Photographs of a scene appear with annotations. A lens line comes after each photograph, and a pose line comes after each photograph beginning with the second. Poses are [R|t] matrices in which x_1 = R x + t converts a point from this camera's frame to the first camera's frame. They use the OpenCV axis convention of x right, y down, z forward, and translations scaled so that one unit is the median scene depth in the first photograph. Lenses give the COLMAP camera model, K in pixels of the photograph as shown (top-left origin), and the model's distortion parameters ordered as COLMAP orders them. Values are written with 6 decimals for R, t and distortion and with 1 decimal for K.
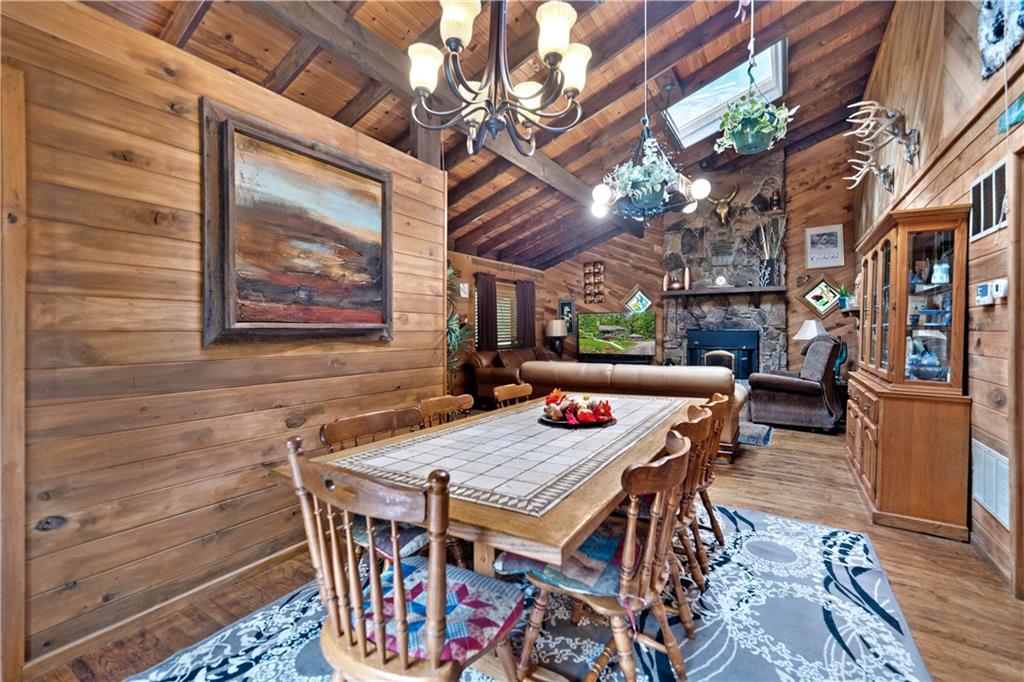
lens RADIAL K [[435.4, 0, 511.8], [0, 435.4, 338.6], [0, 0, 1]] dist [0.001626, 0.000255]
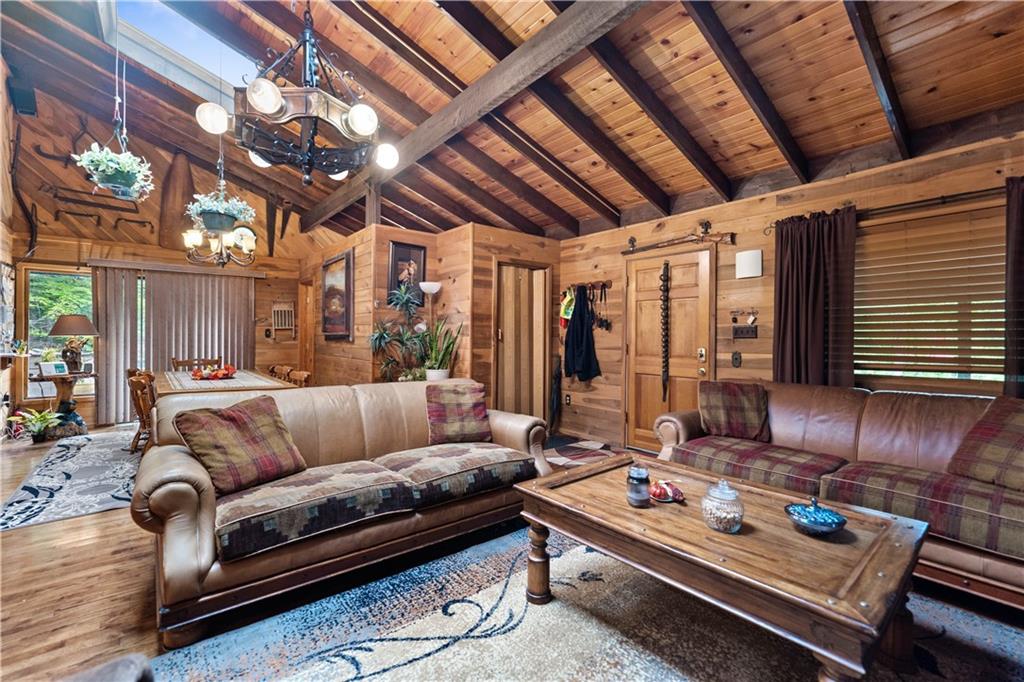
lens RADIAL K [[435.4, 0, 511.8], [0, 435.4, 338.6], [0, 0, 1]] dist [0.001626, 0.000255]
pose [[-0.316452, 0.002941, -0.948604, 0.475489], [-0.025375, 0.999611, 0.011564, -0.016670], [0.948269, 0.027730, -0.316254, 0.851738]]
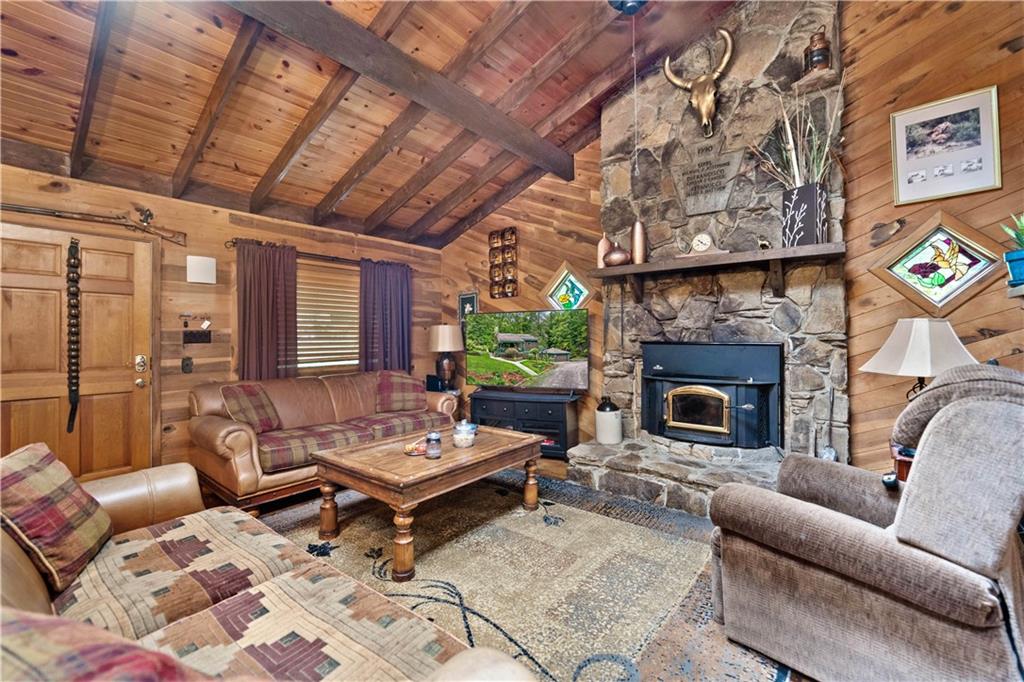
lens RADIAL K [[413.0, 0, 512.0], [0, 413.0, 341.0], [0, 0, 1]] dist [-0.003107, 0.000105]
pose [[0.991086, 0.001178, -0.133221, 0.330978], [-0.002732, 0.999930, -0.011486, -0.015942], [0.133198, 0.011747, 0.991020, 0.512210]]
